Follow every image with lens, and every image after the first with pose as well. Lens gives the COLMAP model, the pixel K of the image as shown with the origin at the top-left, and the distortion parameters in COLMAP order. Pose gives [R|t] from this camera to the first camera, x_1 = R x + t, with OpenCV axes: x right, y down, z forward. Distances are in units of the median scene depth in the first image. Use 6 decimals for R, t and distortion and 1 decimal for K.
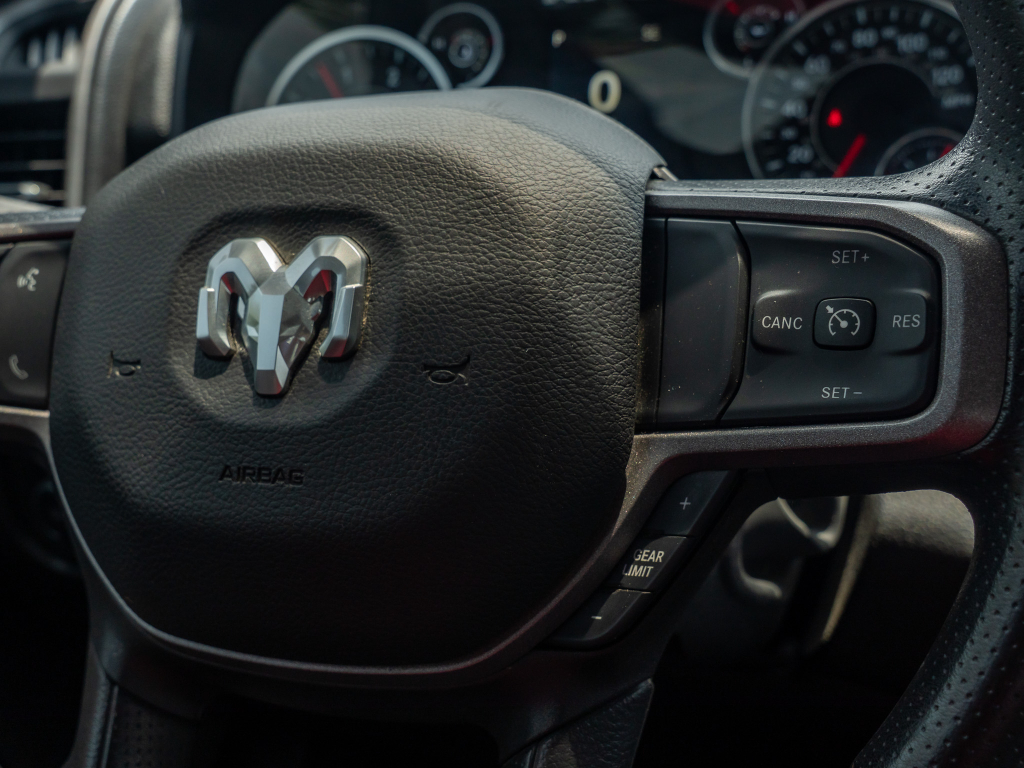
lens RADIAL K [[1270.3, 0, 512.0], [0, 1270.3, 384.0], [0, 0, 1]] dist [-0.001014, 0.022494]
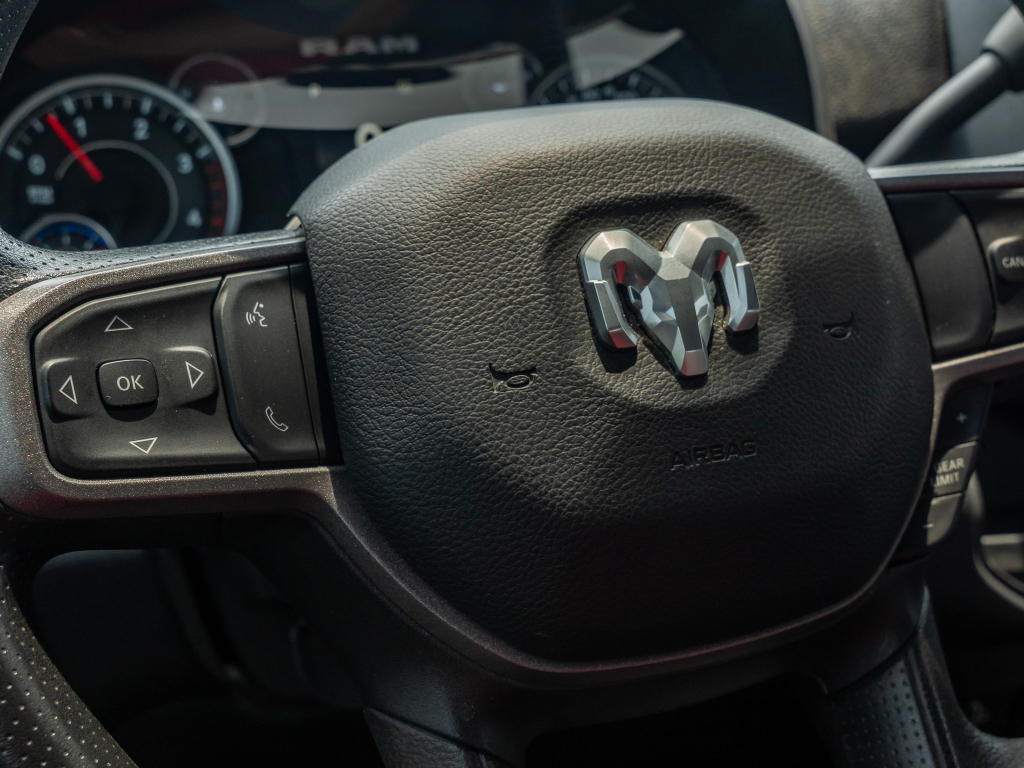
lens RADIAL K [[1270.3, 0, 512.0], [0, 1270.3, 384.0], [0, 0, 1]] dist [-0.001014, 0.022494]
pose [[0.743198, -0.116124, 0.658917, -0.941109], [0.179587, 0.983307, -0.029265, 0.018253], [-0.644519, 0.140083, 0.751646, 0.328382]]
